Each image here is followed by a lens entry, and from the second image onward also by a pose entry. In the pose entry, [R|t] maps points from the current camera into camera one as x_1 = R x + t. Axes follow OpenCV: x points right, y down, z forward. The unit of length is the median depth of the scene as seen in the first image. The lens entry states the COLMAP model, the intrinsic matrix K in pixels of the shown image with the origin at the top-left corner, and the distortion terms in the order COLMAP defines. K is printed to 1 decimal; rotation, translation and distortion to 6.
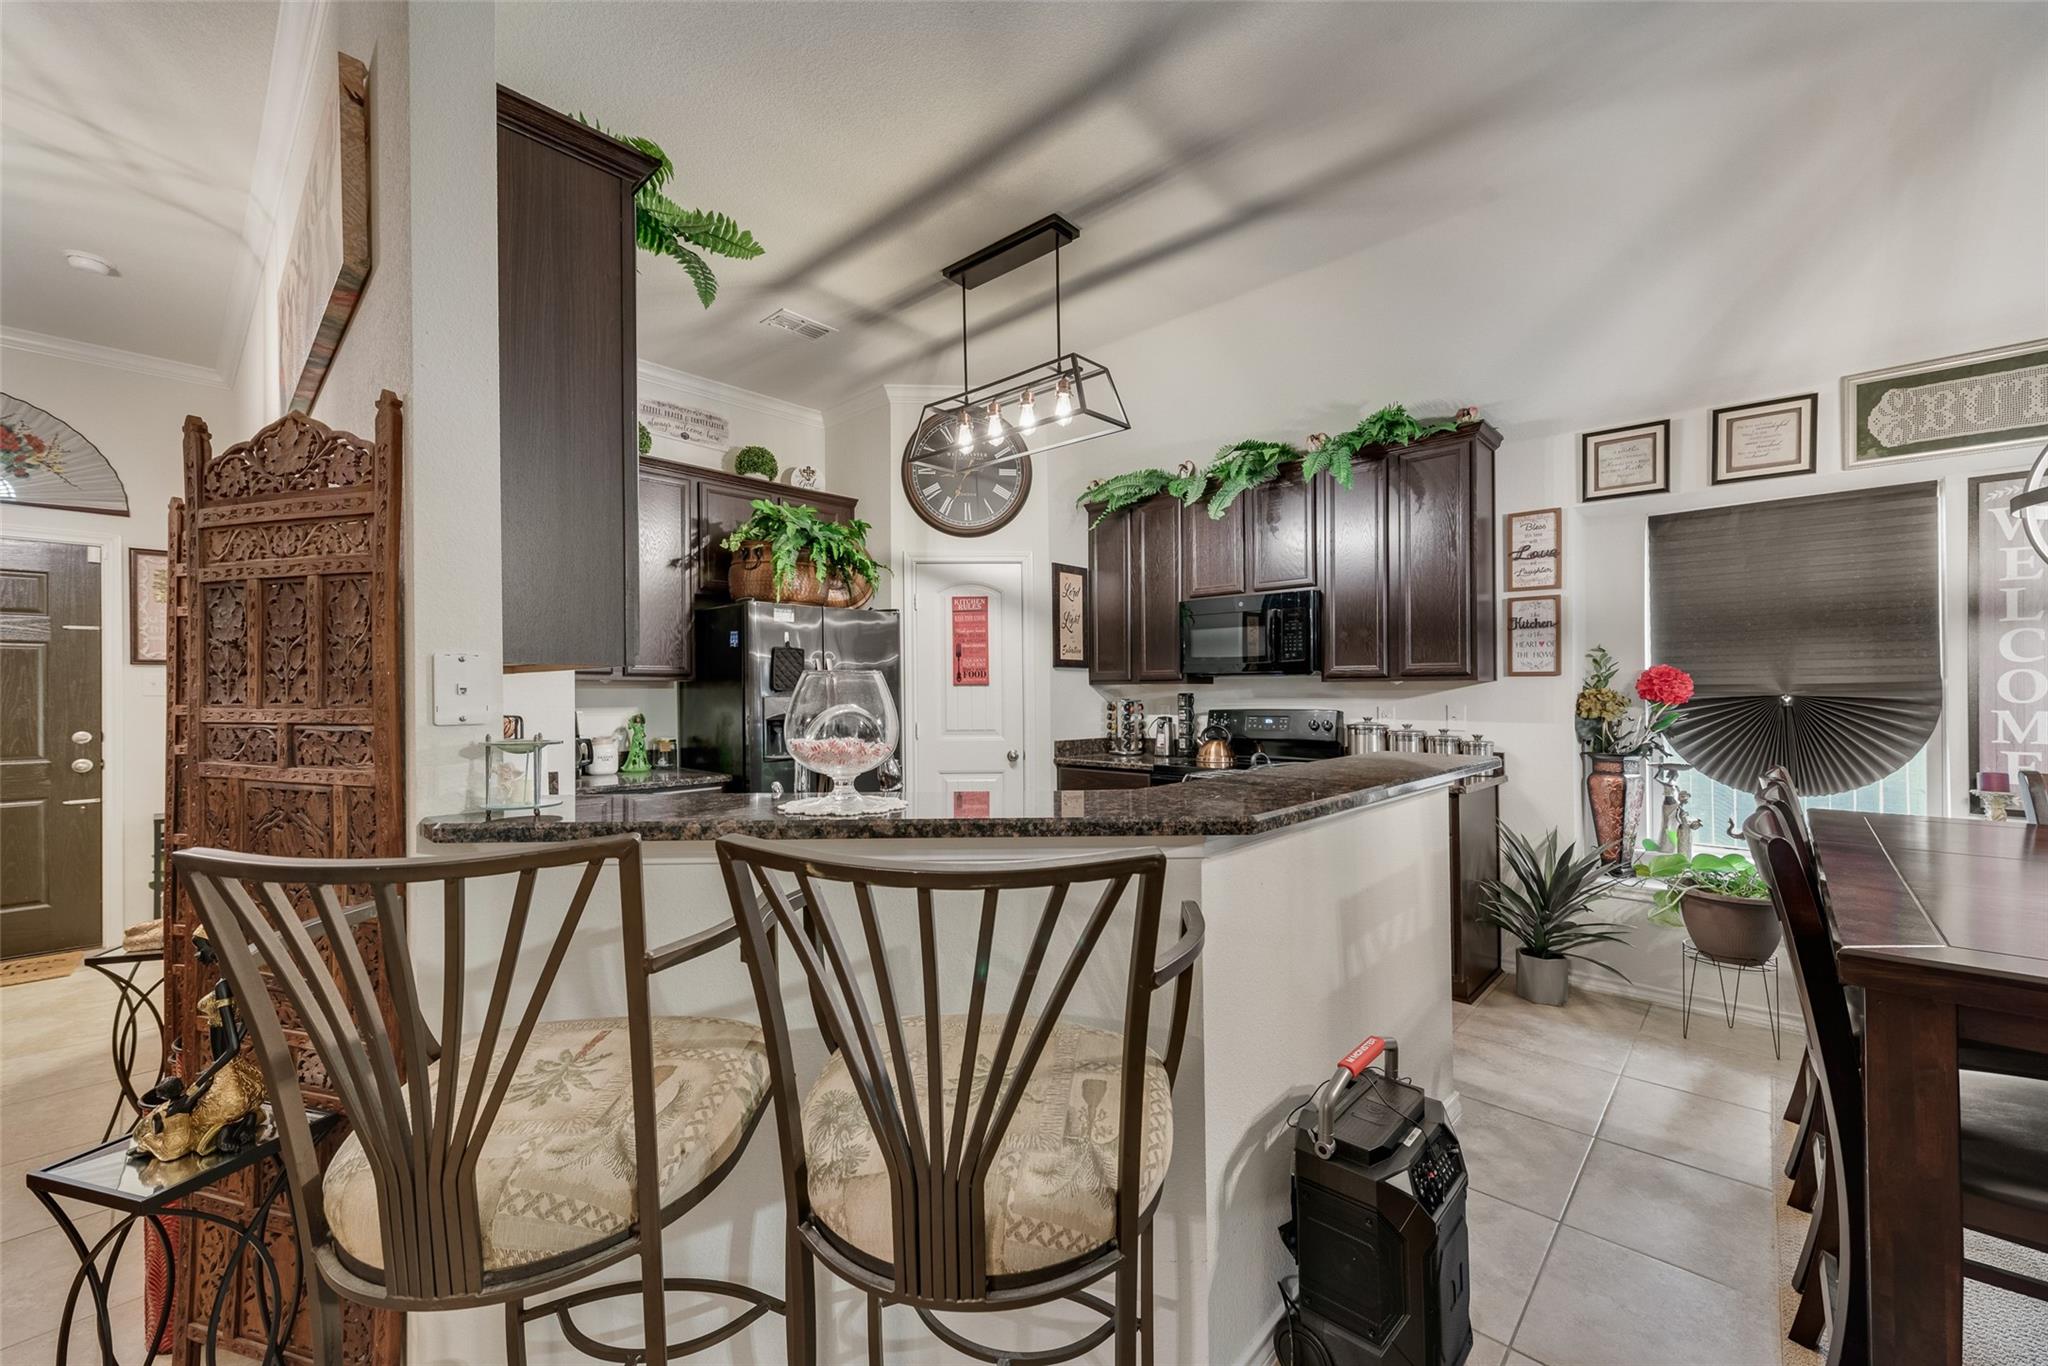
lens RADIAL K [[800.0, 0, 1024.0], [0, 800.0, 683.0], [0, 0, 1]] dist [0.000152, 0.000004]
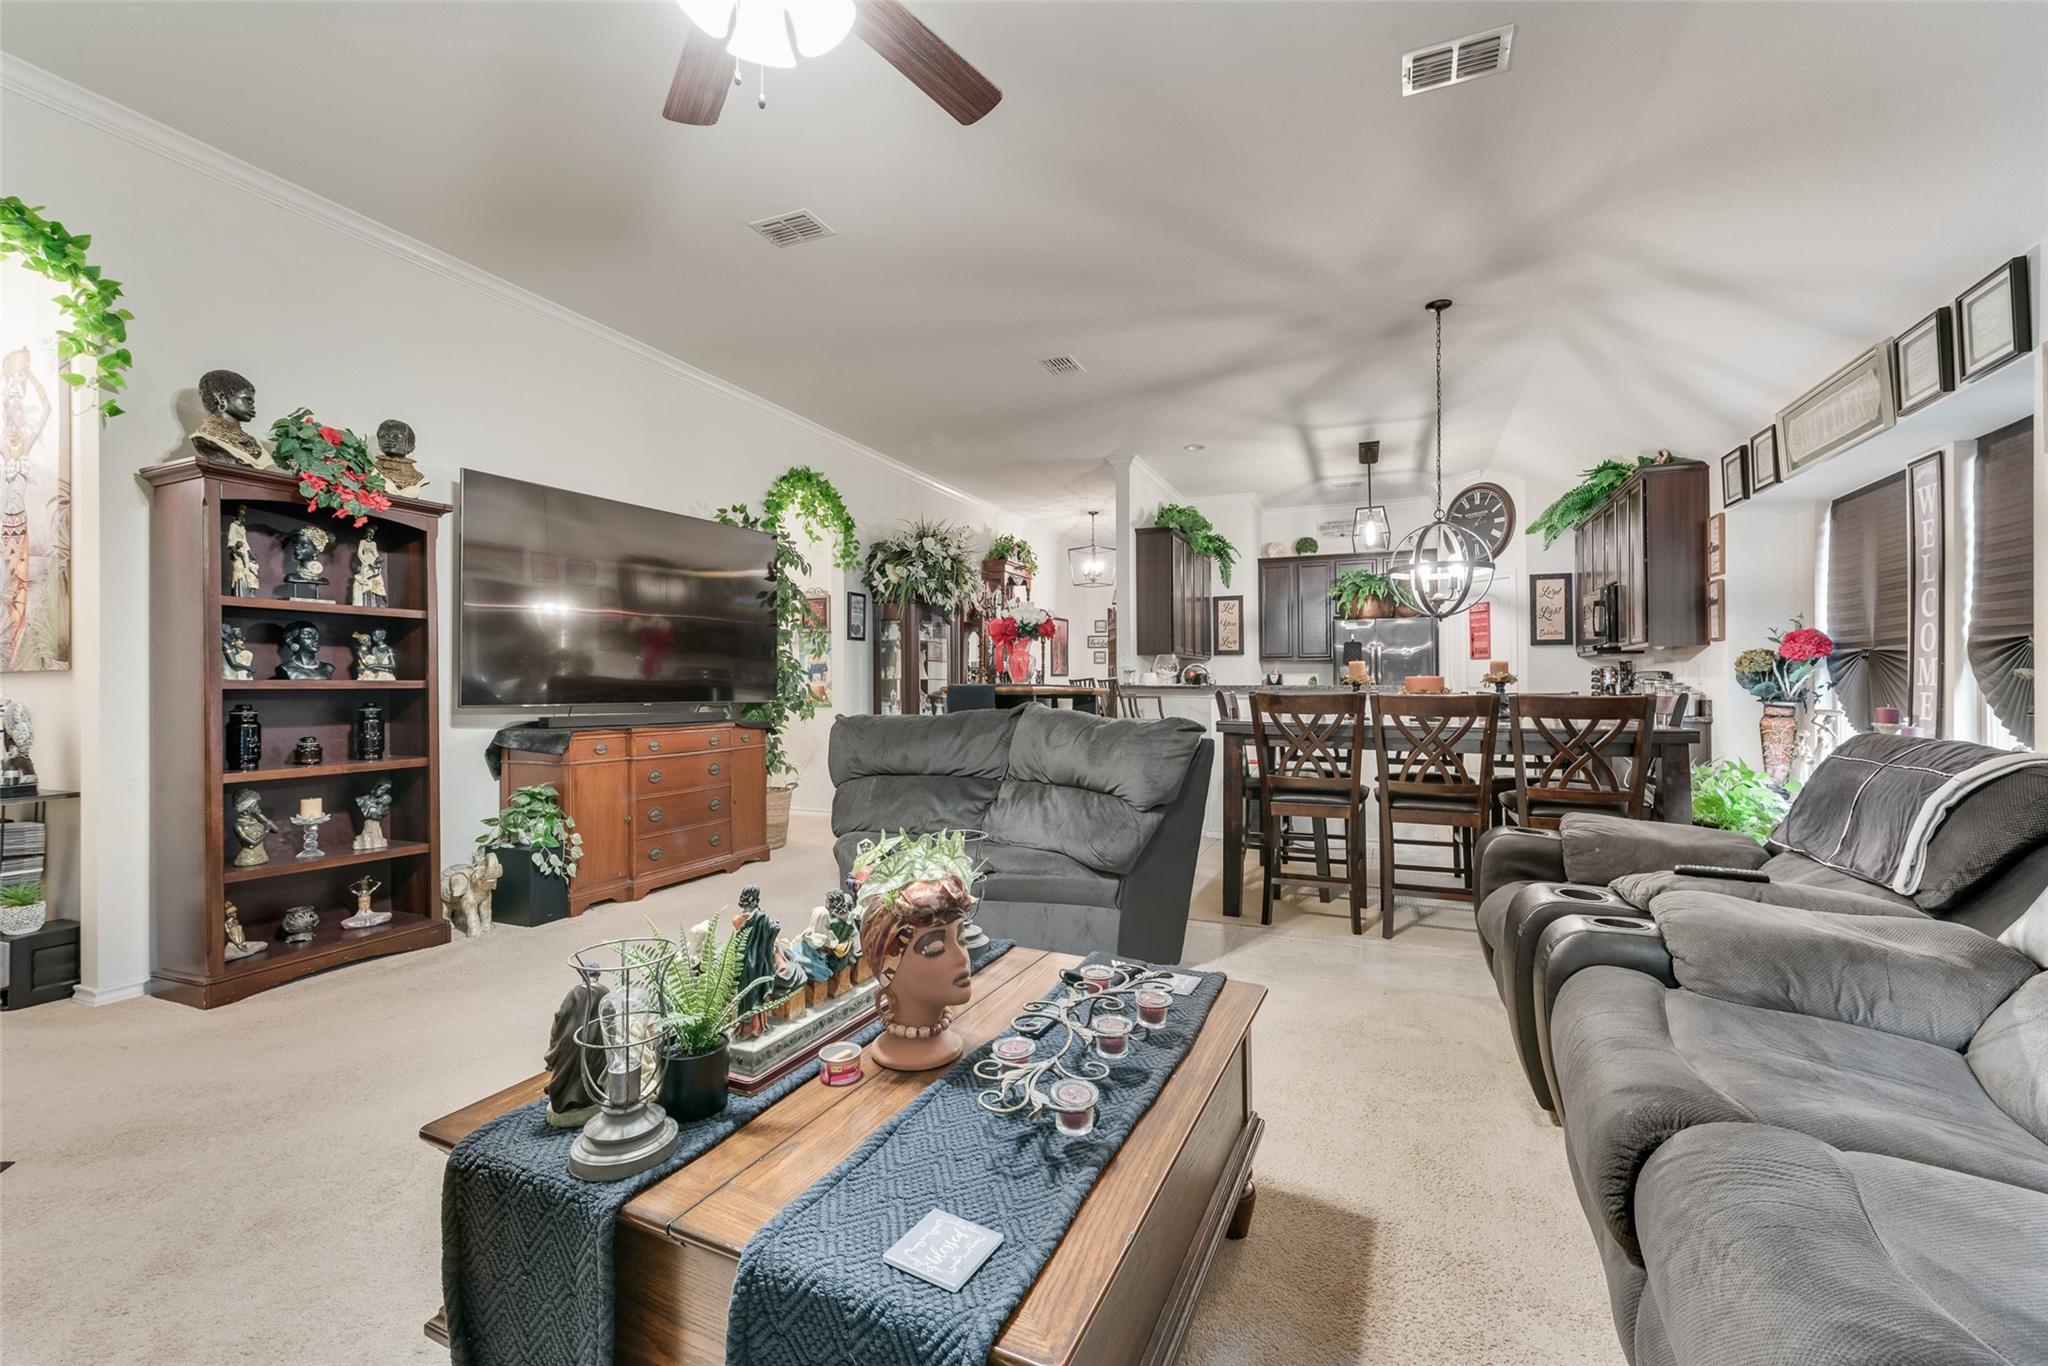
lens RADIAL K [[800.0, 0, 1024.0], [0, 800.0, 683.0], [0, 0, 1]] dist [0.000152, 0.000004]
pose [[0.358508, 0.005903, -0.933508, 1.079482], [0.002416, 0.999971, 0.007251, 0.036666], [0.933523, -0.004854, 0.358484, -0.402800]]
